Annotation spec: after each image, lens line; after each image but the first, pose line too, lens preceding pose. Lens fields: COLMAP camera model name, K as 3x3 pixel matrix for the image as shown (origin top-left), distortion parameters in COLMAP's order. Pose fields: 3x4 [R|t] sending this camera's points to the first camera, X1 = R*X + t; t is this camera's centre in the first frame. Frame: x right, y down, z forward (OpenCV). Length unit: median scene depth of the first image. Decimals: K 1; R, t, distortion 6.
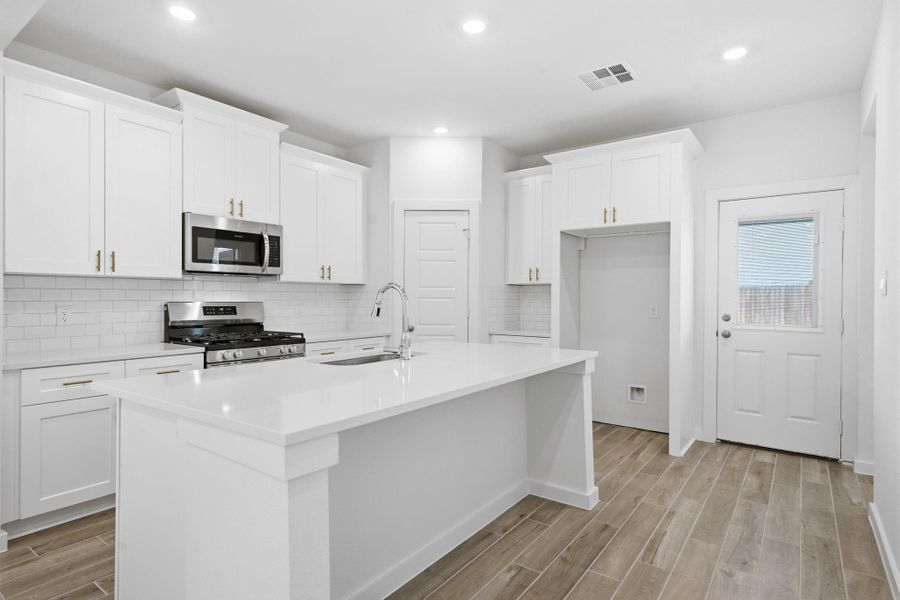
lens RADIAL K [[477.4, 0, 448.0], [0, 477.4, 300.7], [0, 0, 1]] dist [0.021650, -0.000311]
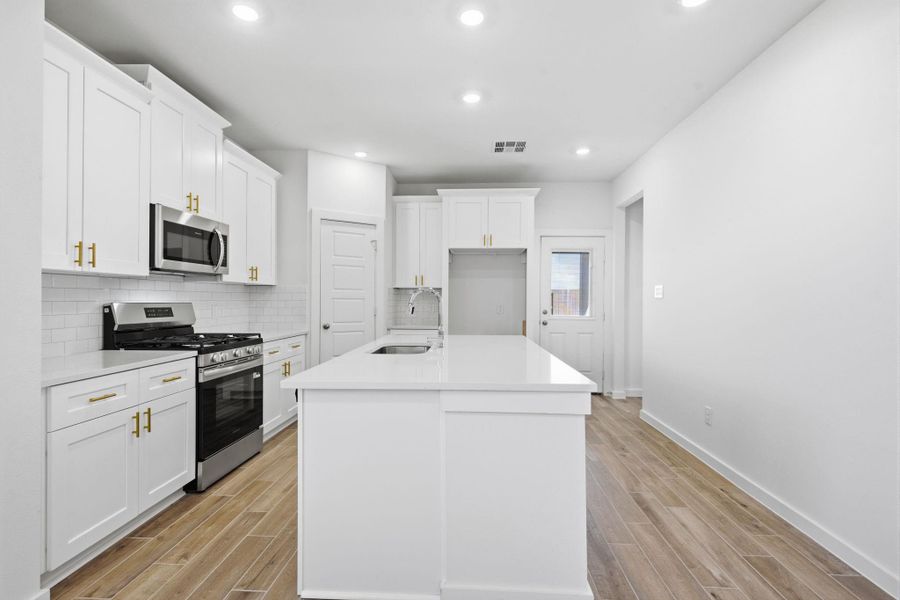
lens RADIAL K [[429.6, 0, 450.6], [0, 429.6, 298.3], [0, 0, 1]] dist [0.015239, 0.001015]
pose [[0.835072, 0.003176, 0.550132, -0.467073], [-0.000030, 0.999984, -0.005727, -0.001252], [-0.550141, 0.004766, 0.835058, 0.013714]]
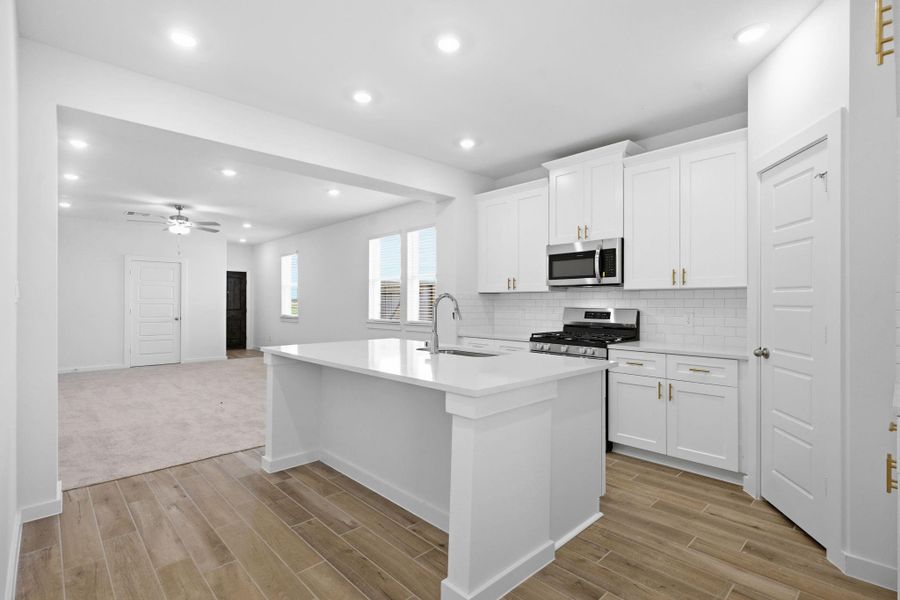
lens RADIAL K [[429.6, 0, 455.7], [0, 429.6, 300.0], [0, 0, 1]] dist [0.015239, 0.001015]
pose [[-0.166221, -0.006420, -0.986068, 0.686685], [-0.005429, 0.999970, -0.005596, -0.010460], [0.986074, 0.004423, -0.166251, 0.827606]]
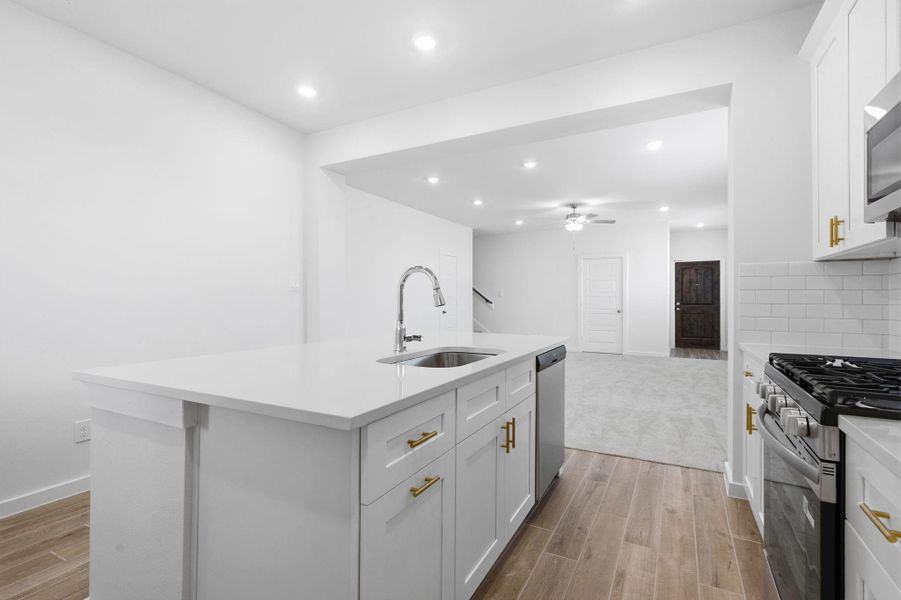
lens RADIAL K [[430.1, 0, 451.1], [0, 430.1, 303.4], [0, 0, 1]] dist [0.015239, 0.001015]
pose [[-0.988909, -0.000779, -0.148523, -0.040102], [-0.002627, 0.999922, 0.012250, 0.013828], [0.148502, 0.012505, -0.988833, 1.216829]]
